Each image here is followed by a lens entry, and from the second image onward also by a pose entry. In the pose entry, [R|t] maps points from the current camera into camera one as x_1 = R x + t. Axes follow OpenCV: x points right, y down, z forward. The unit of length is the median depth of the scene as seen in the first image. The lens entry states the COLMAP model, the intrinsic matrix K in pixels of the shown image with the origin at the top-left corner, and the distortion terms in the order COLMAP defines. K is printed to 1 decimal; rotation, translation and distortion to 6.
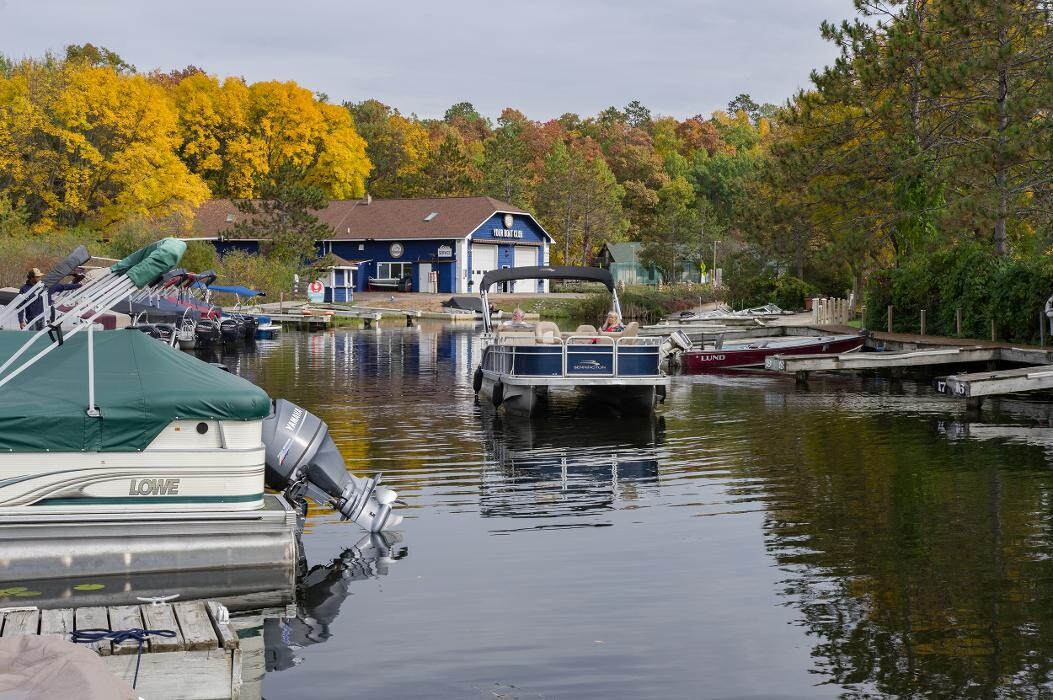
lens RADIAL K [[1487.6, 0, 525.0], [0, 1487.6, 350.5], [0, 0, 1]] dist [0.114528, 0.113992]
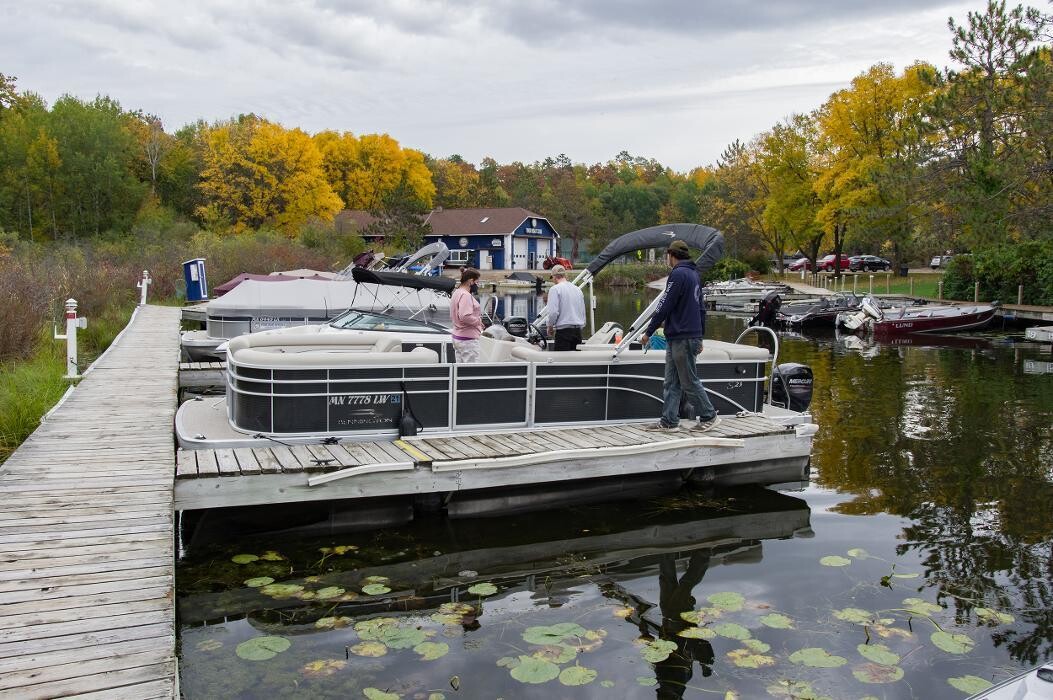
lens RADIAL K [[857.7, 0, 527.7], [0, 857.7, 345.4], [0, 0, 1]] dist [-0.050142, 0.014397]
pose [[0.997767, -0.006959, 0.066426, -0.080450], [0.003576, 0.998697, 0.050915, -0.005278], [-0.066694, -0.050564, 0.996491, 0.106489]]
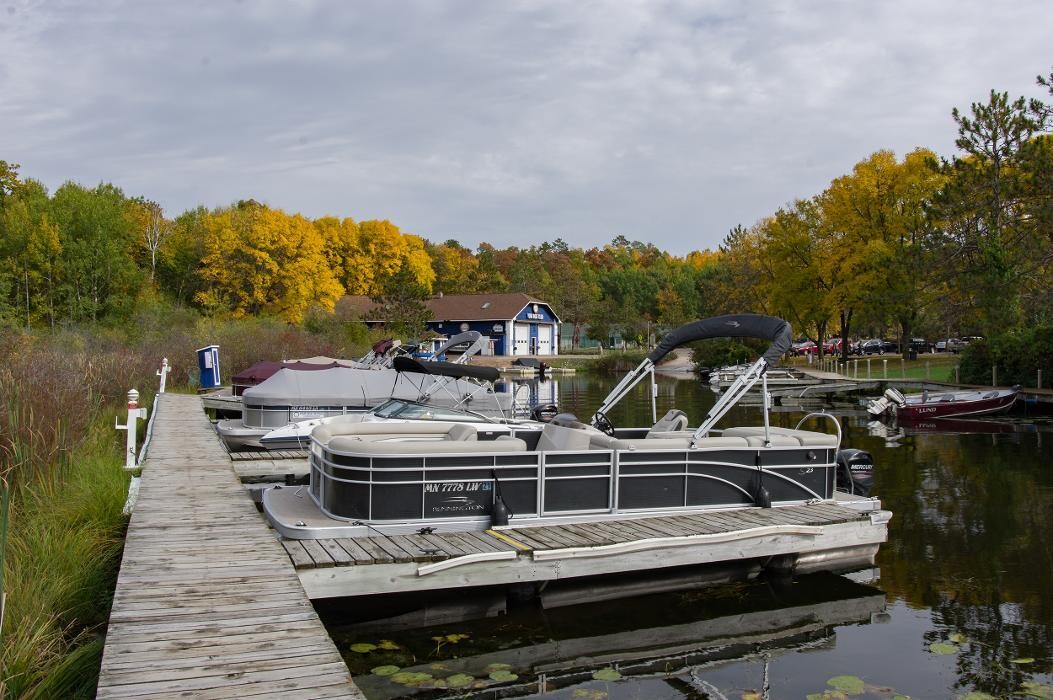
lens RADIAL K [[874.6, 0, 526.5], [0, 874.6, 350.0], [0, 0, 1]] dist [-0.050298, -0.000704]
pose [[0.997390, -0.004520, 0.072063, -0.088582], [0.007582, 0.999078, -0.042264, -0.005871], [-0.071805, 0.042700, 0.996504, 0.103262]]
